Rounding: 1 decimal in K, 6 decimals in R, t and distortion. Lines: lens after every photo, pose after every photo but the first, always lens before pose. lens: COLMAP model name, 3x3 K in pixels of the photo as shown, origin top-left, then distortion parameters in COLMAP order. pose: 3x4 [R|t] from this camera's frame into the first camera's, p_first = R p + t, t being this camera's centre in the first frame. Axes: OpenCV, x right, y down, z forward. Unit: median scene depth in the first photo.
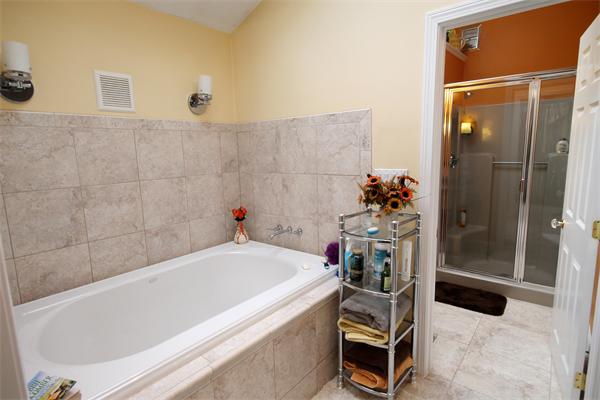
lens RADIAL K [[321.1, 0, 304.1], [0, 321.1, 197.6], [0, 0, 1]] dist [0.023015, -0.000023]
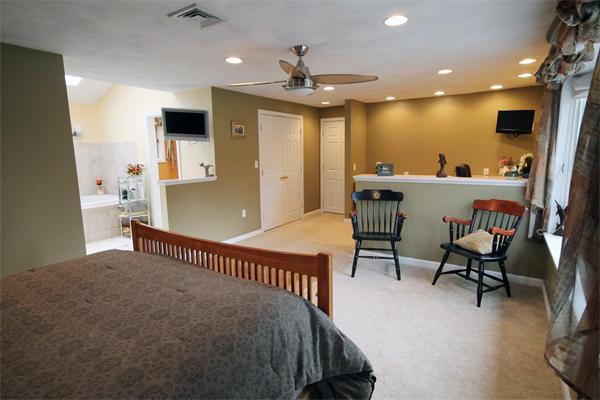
lens RADIAL K [[321.1, 0, 304.1], [0, 321.1, 197.6], [0, 0, 1]] dist [0.023015, -0.000023]
pose [[0.993466, 0.001705, 0.114114, 0.730942], [-0.000590, 0.999952, -0.009804, 0.134508], [-0.114126, 0.009673, 0.993419, -1.084300]]
